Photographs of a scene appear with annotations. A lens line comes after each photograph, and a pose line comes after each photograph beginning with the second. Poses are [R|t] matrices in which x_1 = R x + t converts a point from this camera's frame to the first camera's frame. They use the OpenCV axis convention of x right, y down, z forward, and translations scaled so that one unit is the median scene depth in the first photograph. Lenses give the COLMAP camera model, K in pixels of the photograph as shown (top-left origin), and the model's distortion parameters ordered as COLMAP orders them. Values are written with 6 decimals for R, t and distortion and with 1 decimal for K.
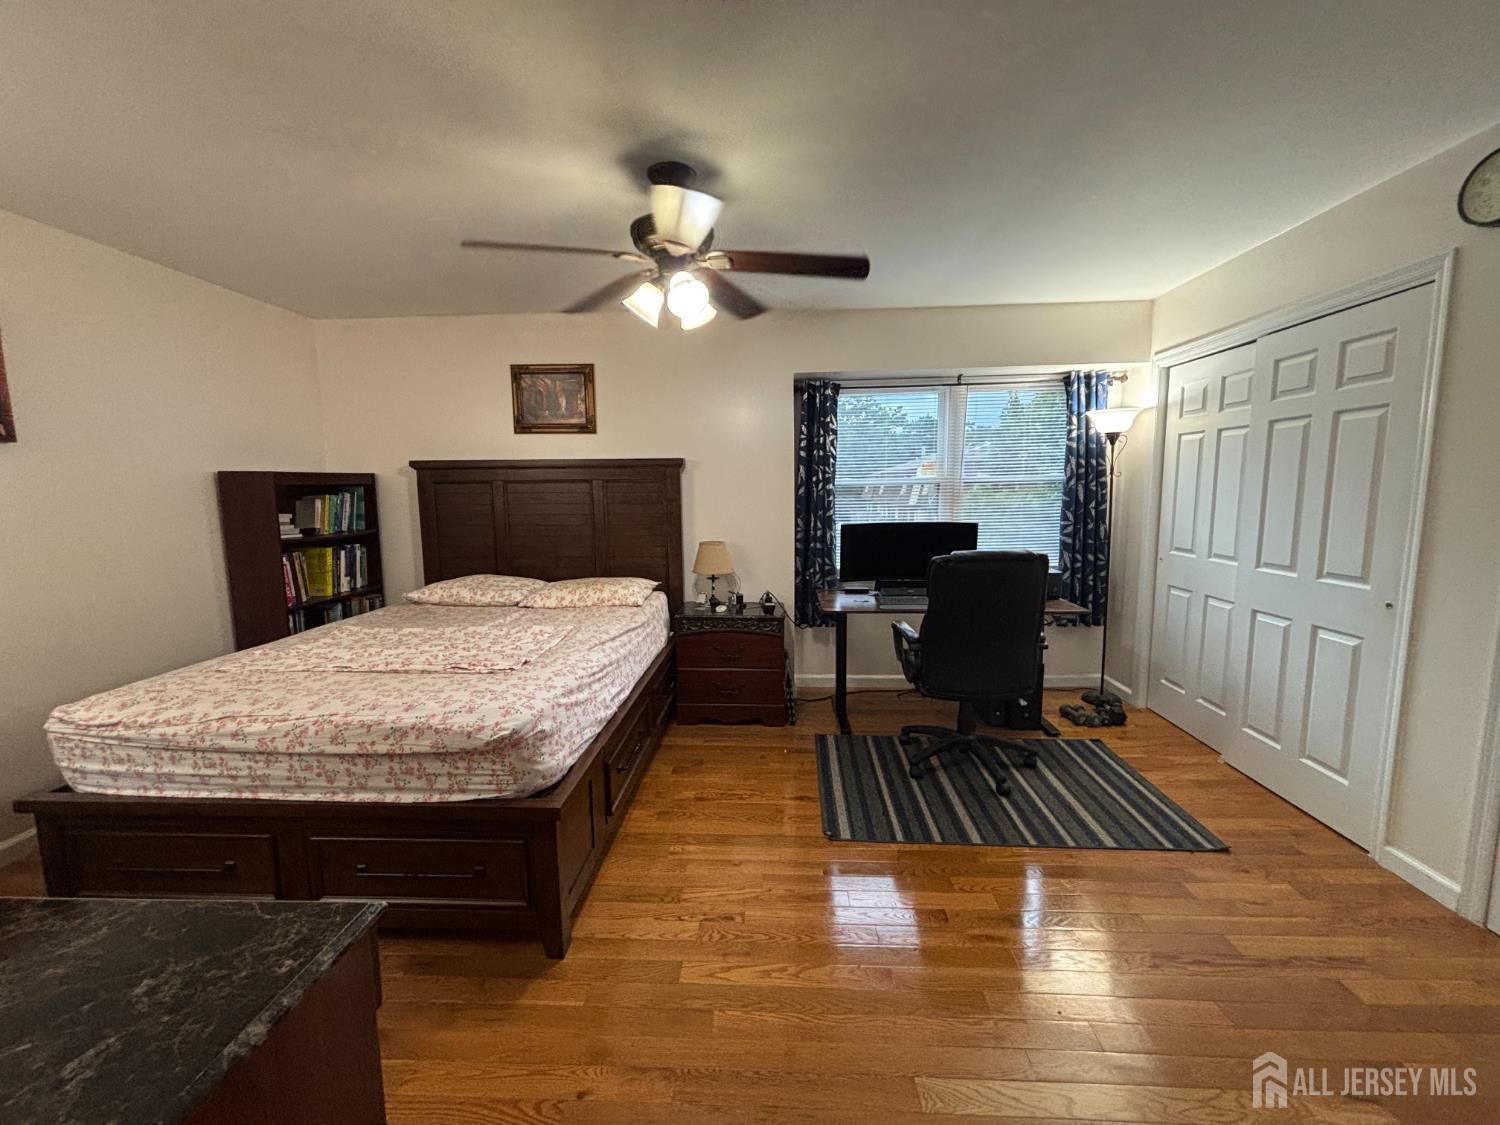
lens RADIAL K [[602.3, 0, 751.2], [0, 602.3, 562.6], [0, 0, 1]] dist [0.001864, -0.001361]
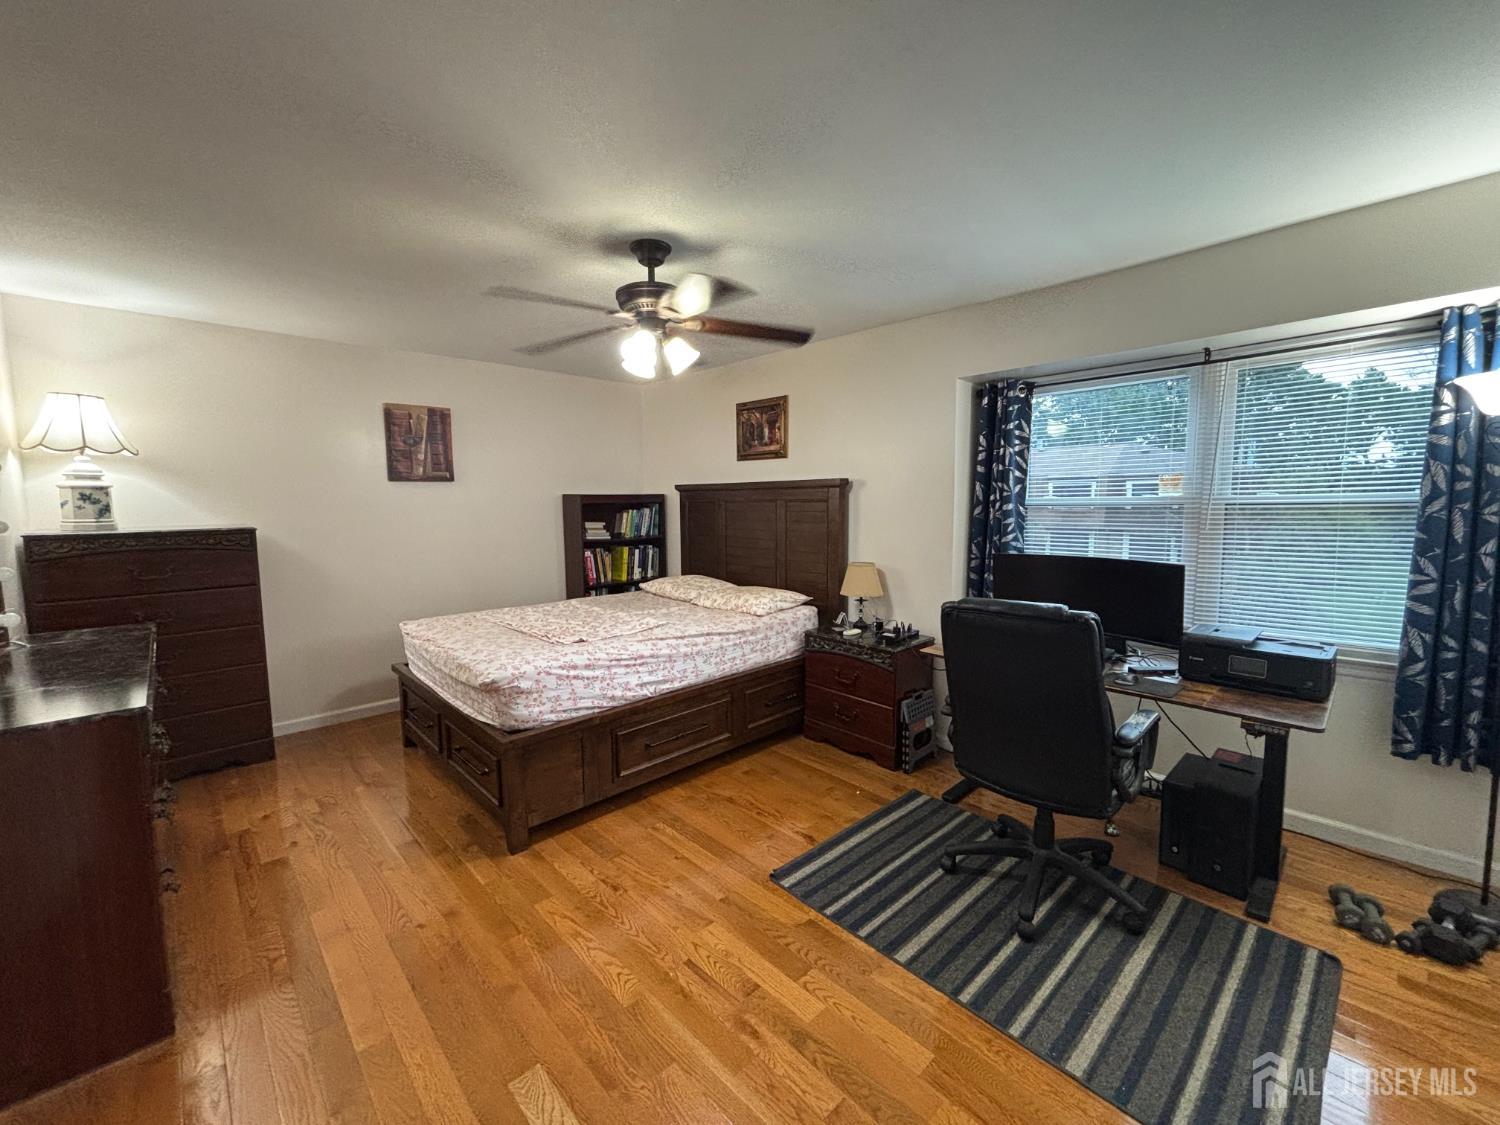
lens RADIAL K [[602.3, 0, 749.0], [0, 602.3, 560.0], [0, 0, 1]] dist [0.001864, -0.001361]
pose [[0.724832, 0.072155, -0.685137, 0.464751], [-0.084473, 0.996304, 0.015558, -0.038766], [0.683728, 0.046599, 0.728248, 0.158971]]
